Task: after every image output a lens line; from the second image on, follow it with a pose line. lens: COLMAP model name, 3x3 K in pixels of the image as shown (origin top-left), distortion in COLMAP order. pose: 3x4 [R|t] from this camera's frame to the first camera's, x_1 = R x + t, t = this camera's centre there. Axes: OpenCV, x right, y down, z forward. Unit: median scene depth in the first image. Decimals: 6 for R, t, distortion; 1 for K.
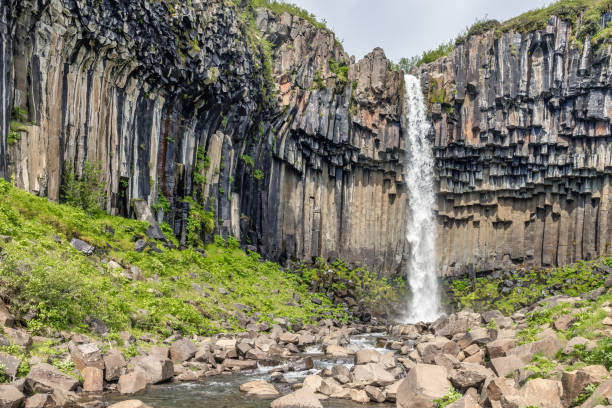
lens RADIAL K [[556.8, 0, 330.3], [0, 556.8, 408.4], [0, 0, 1]] dist [0.012506, 0.005235]
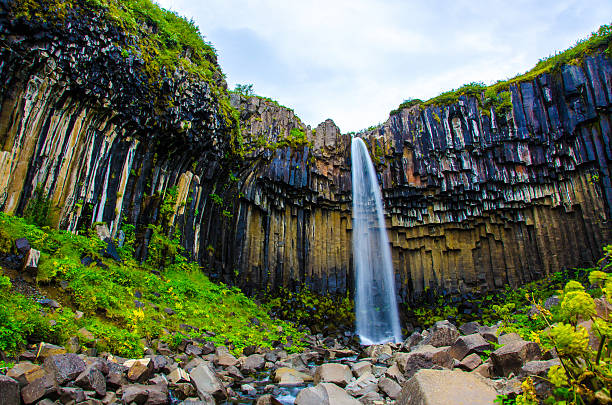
lens RADIAL K [[482.0, 0, 293.9], [0, 482.0, 200.2], [0, 0, 1]] dist [-0.158495, 0.121280]
pose [[0.999565, -0.028465, -0.007764, 0.011498], [0.021785, 0.889489, -0.456436, -0.004613], [0.019898, 0.456069, 0.889722, 0.139524]]
